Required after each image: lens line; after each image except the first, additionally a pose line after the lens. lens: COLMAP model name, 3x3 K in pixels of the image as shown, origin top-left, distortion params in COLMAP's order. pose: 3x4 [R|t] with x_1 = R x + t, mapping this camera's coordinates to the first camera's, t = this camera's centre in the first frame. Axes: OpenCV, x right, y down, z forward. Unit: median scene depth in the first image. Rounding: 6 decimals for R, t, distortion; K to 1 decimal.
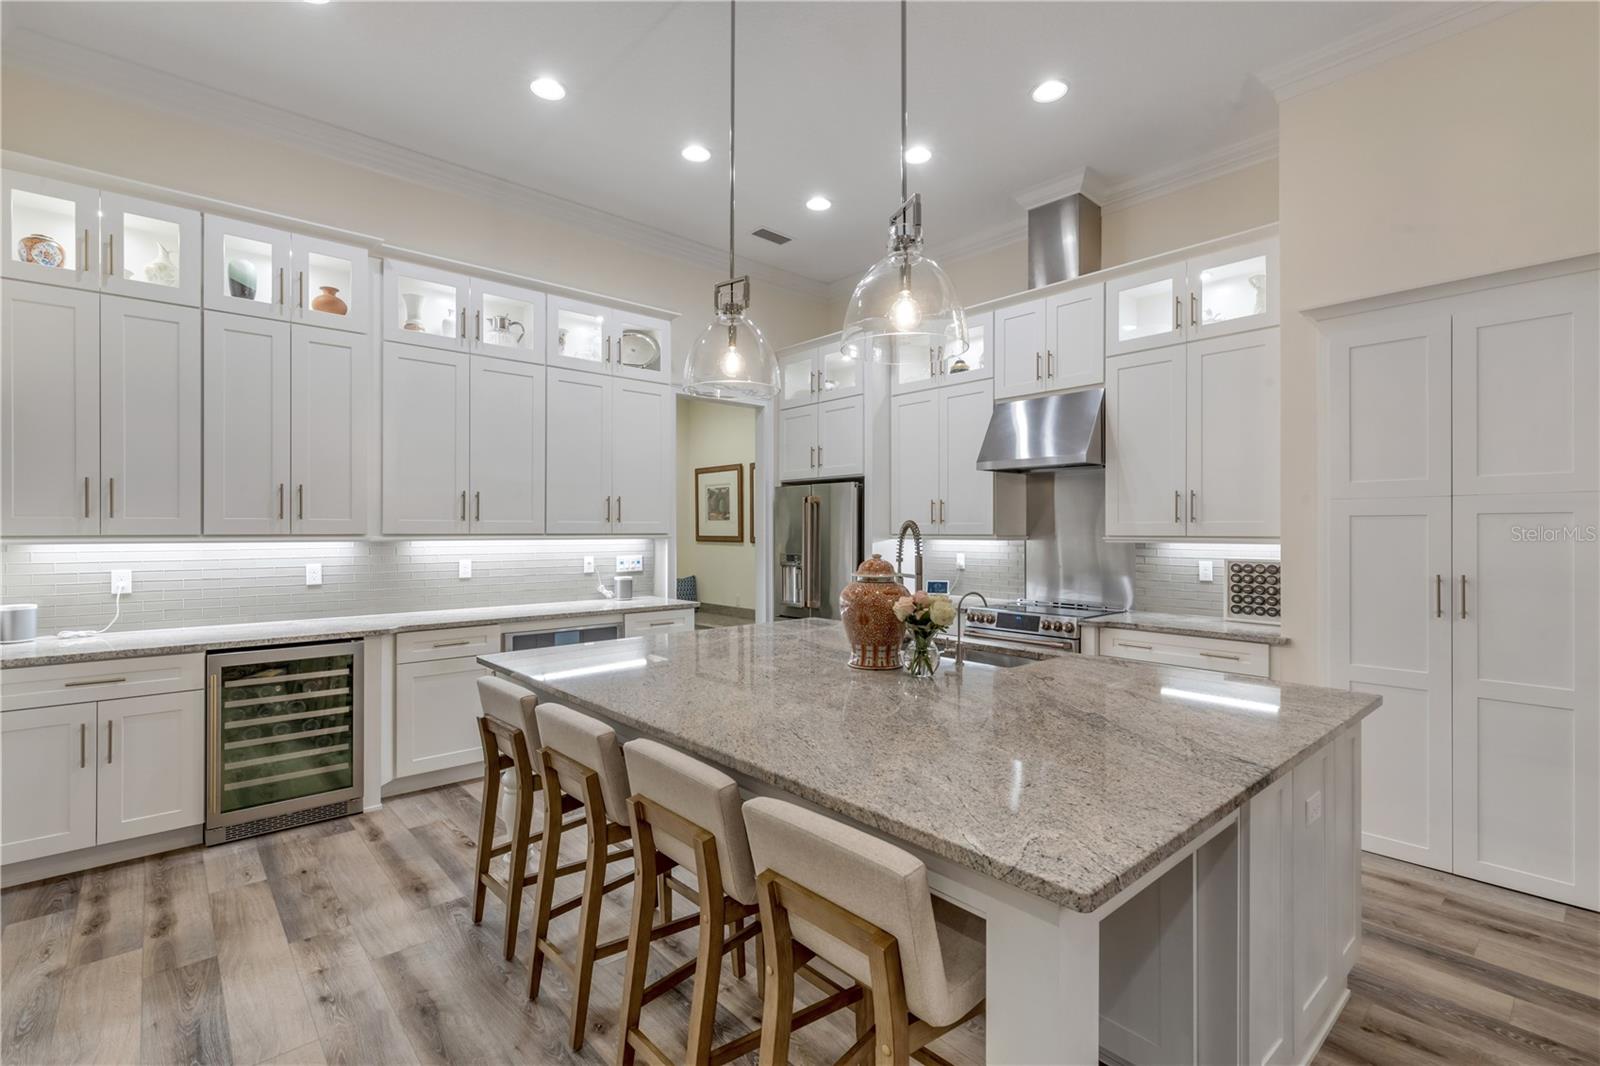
lens RADIAL K [[718.3, 0, 796.9], [0, 718.3, 531.6], [0, 0, 1]] dist [0.004697, -0.002126]
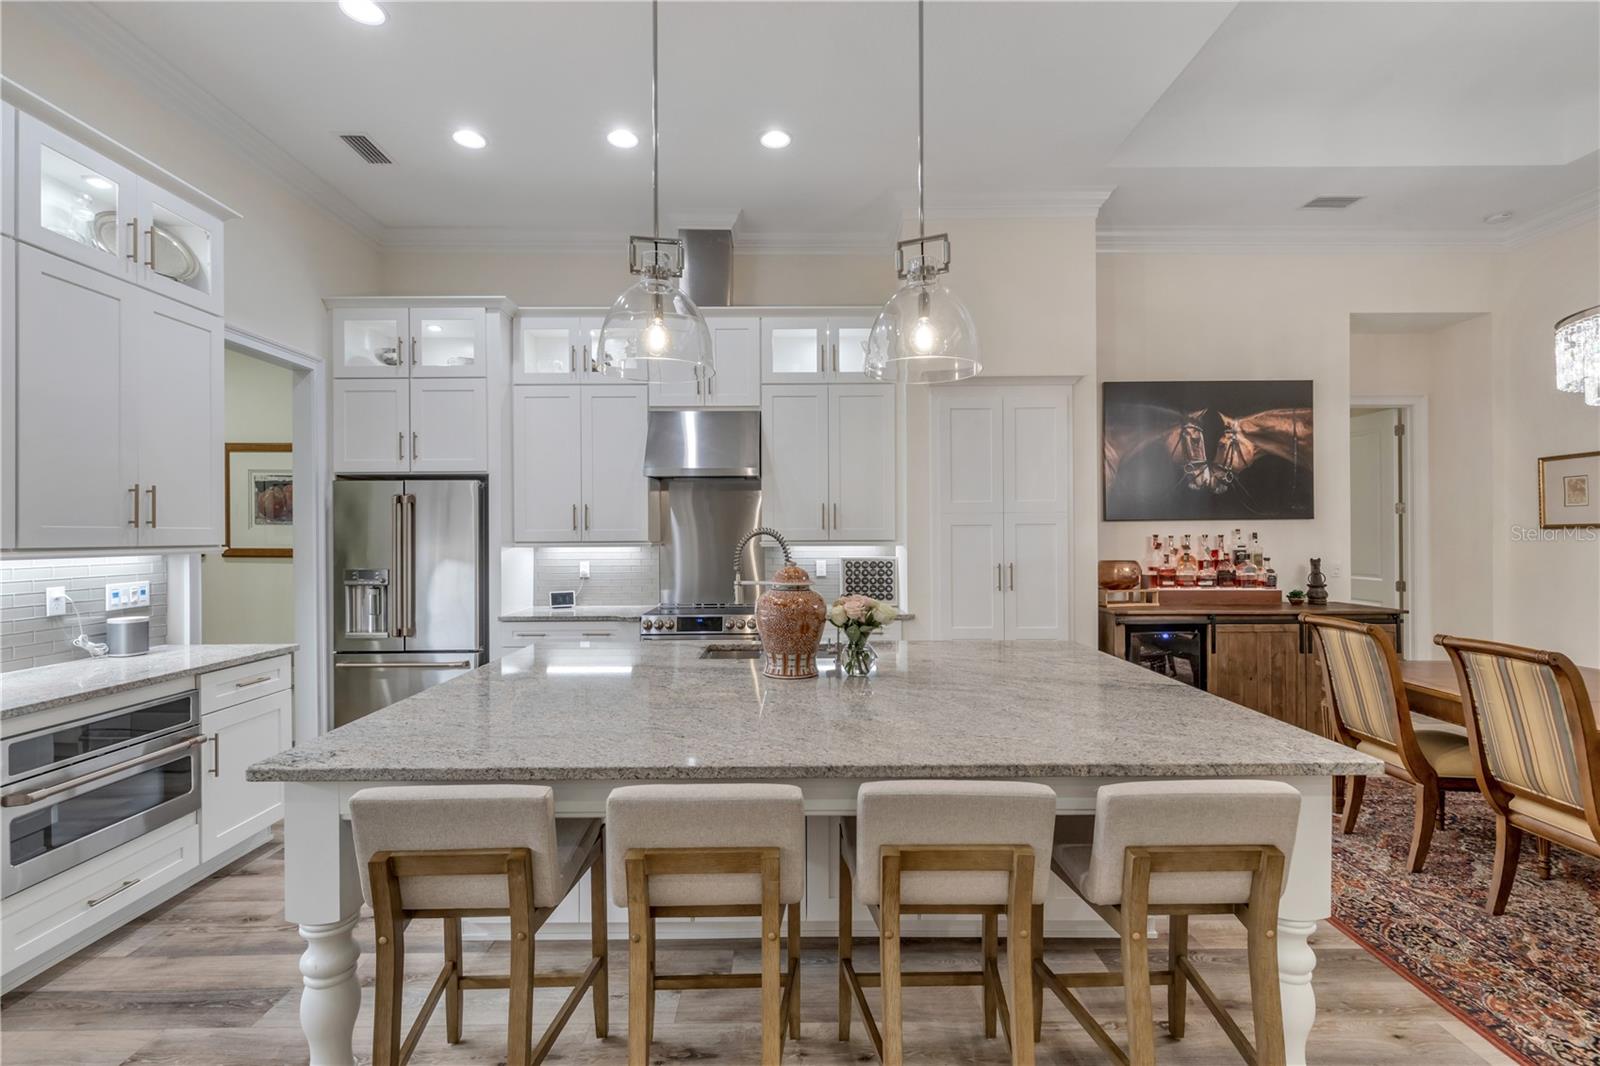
lens RADIAL K [[718.3, 0, 797.1], [0, 718.3, 531.5], [0, 0, 1]] dist [0.004697, -0.002126]
pose [[0.661614, -0.001182, 0.749843, -0.343985], [0.006593, 0.999969, -0.004241, -0.003514], [-0.749815, 0.007750, 0.661602, 0.186221]]
